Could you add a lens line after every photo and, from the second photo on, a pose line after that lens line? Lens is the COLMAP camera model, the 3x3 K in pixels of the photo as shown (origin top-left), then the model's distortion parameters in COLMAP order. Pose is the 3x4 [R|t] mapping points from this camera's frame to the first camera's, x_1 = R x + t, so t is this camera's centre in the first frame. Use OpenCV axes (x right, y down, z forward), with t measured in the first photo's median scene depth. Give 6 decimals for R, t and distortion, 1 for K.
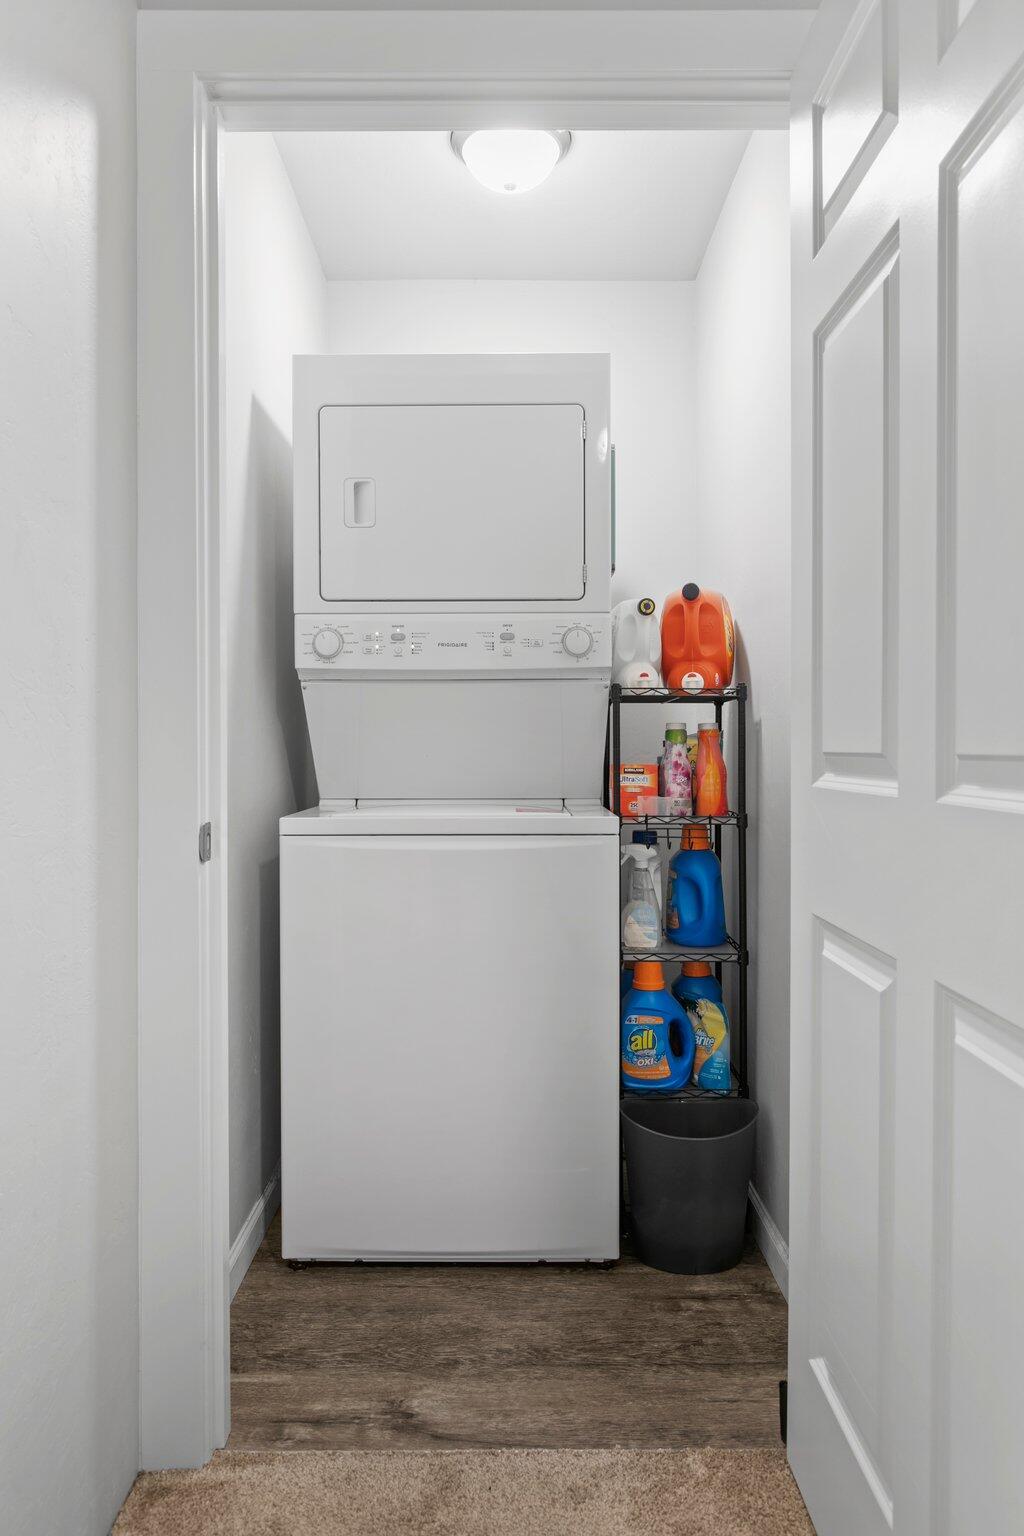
lens RADIAL K [[1027.7, 0, 510.2], [0, 1027.7, 762.0], [0, 0, 1]] dist [-0.012300, 0.000778]
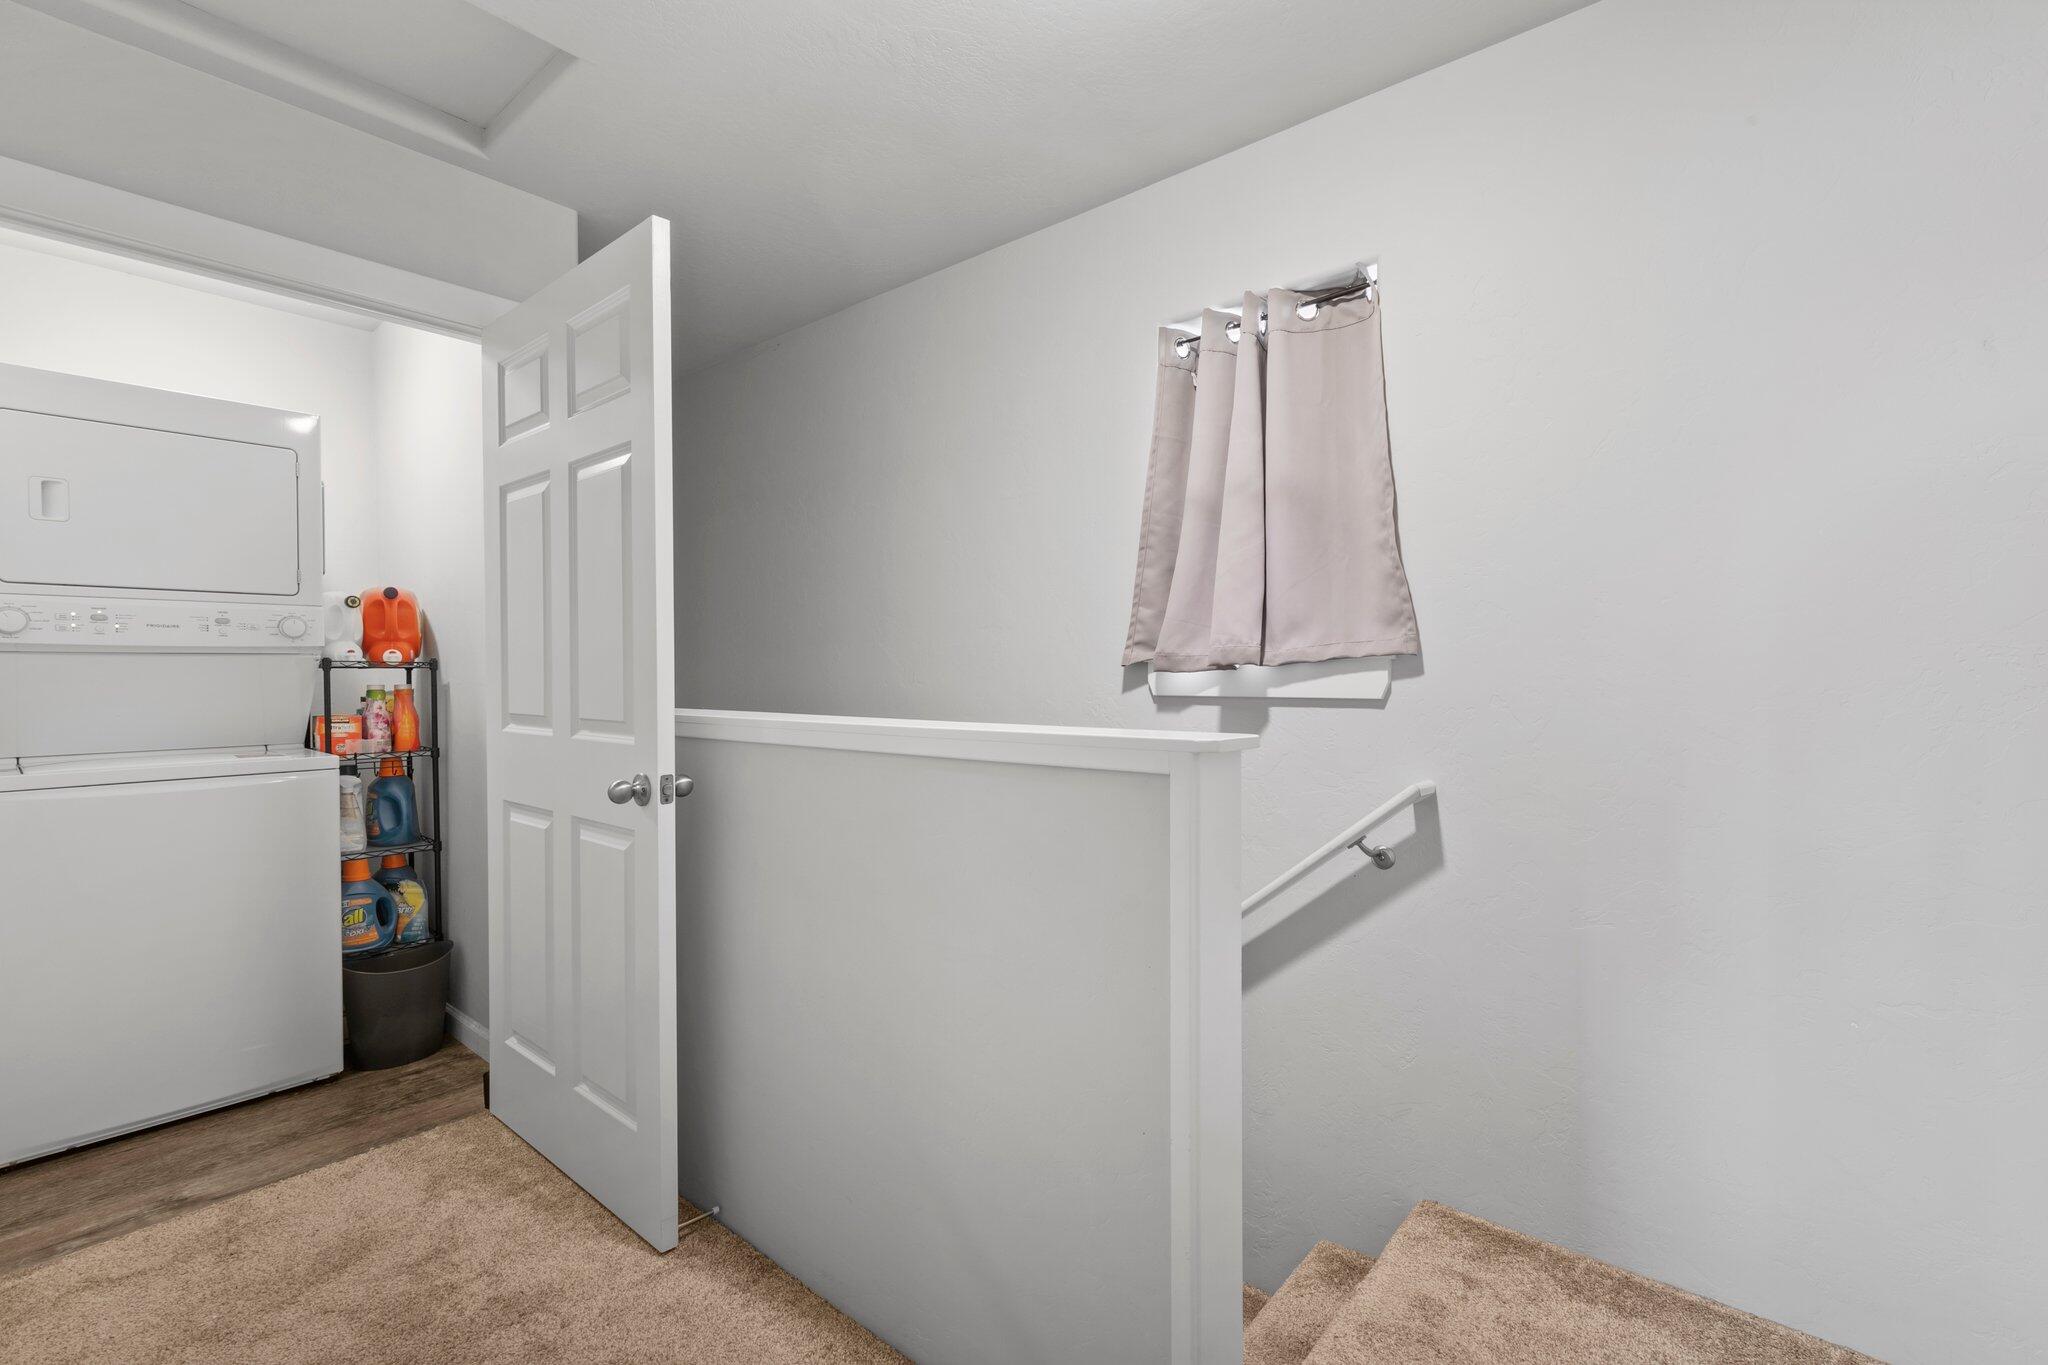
lens RADIAL K [[921.2, 0, 1026.9], [0, 921.2, 676.7], [0, 0, 1]] dist [0.008854, -0.000840]
pose [[0.662042, -0.007685, 0.749428, -0.203783], [0.015307, 0.999878, -0.003269, -0.033723], [-0.749311, 0.013635, 0.662078, -0.506988]]
